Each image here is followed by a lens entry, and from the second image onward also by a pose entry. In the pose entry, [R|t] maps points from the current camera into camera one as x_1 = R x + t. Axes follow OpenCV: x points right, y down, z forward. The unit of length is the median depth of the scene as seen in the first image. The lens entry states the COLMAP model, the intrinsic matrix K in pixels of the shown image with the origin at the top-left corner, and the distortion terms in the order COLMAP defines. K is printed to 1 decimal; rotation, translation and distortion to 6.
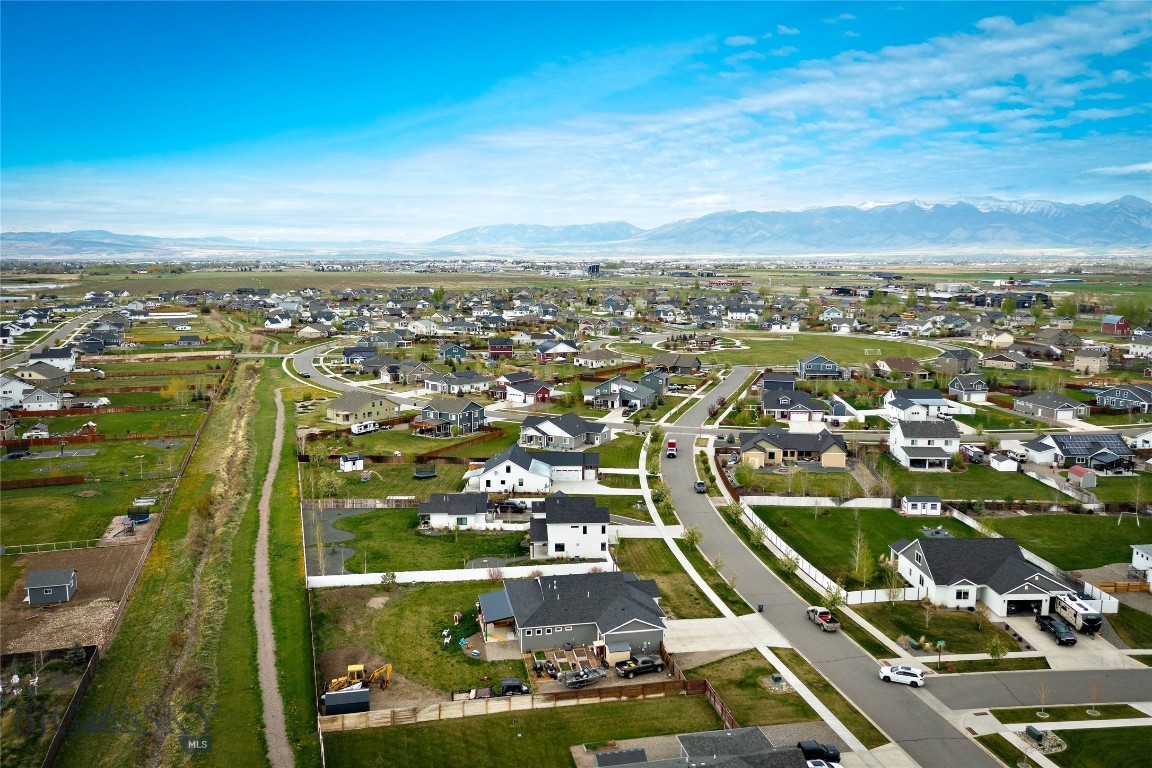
lens RADIAL K [[914.6, 0, 572.5], [0, 914.6, 355.7], [0, 0, 1]] dist [-0.014708, -0.001267]
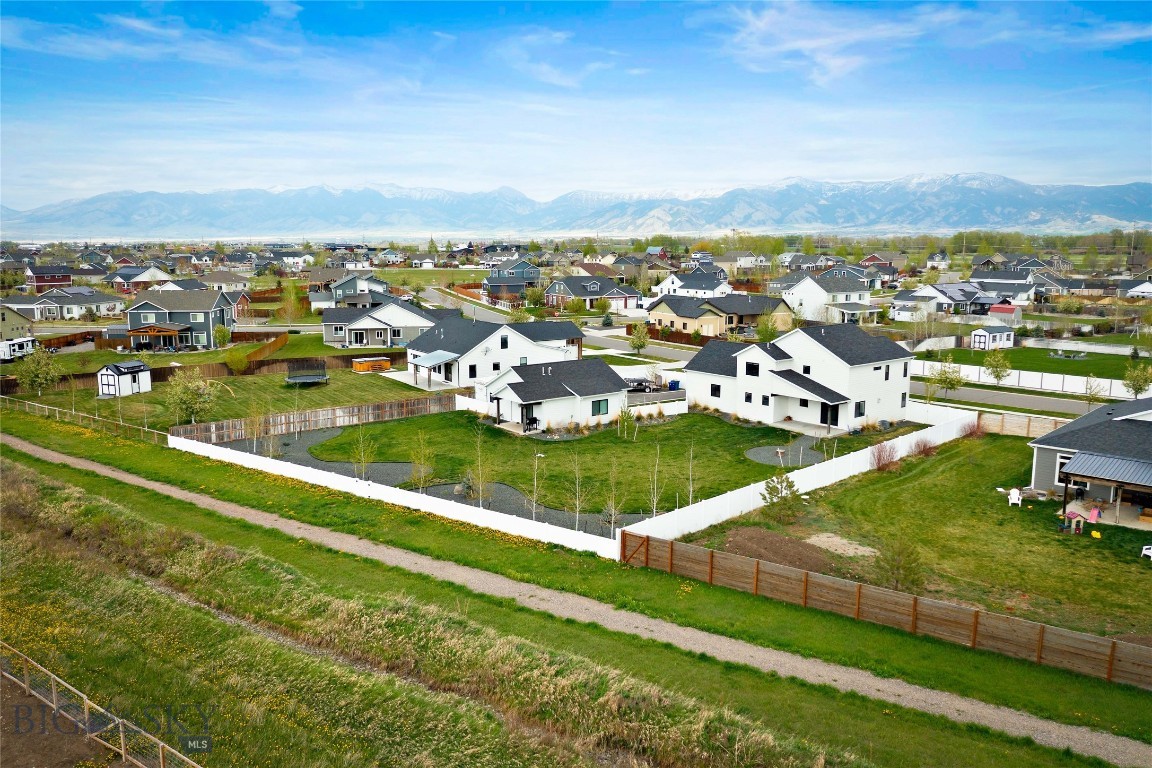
lens RADIAL K [[905.0, 0, 572.3], [0, 905.0, 380.1], [0, 0, 1]] dist [-0.014435, 0.003427]
pose [[0.807833, -0.091717, 0.582232, -0.129788], [0.068031, 0.995726, 0.062462, 0.040890], [-0.585472, -0.010849, 0.810620, 0.184287]]
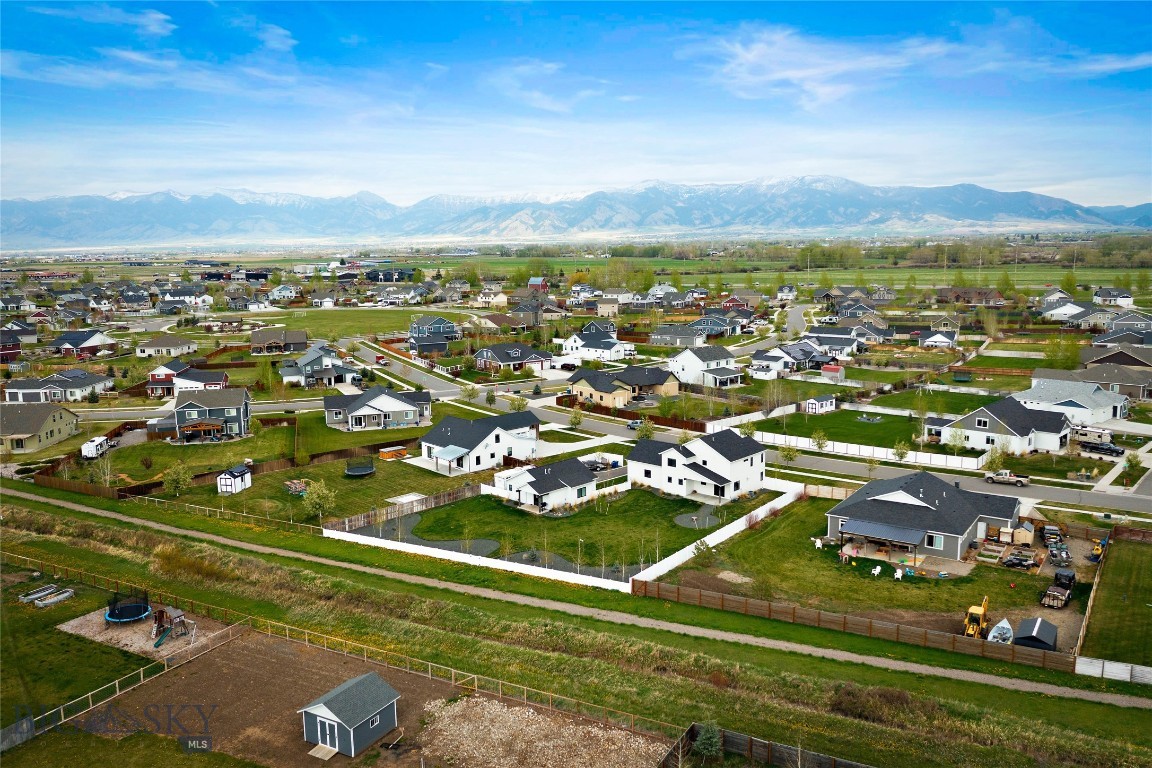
lens RADIAL K [[914.6, 0, 572.5], [0, 914.6, 355.7], [0, 0, 1]] dist [-0.014708, -0.001267]
pose [[0.710236, -0.099958, 0.696830, -0.209919], [0.094729, 0.994435, 0.046096, 0.006298], [-0.697560, 0.033271, 0.715753, 0.126875]]
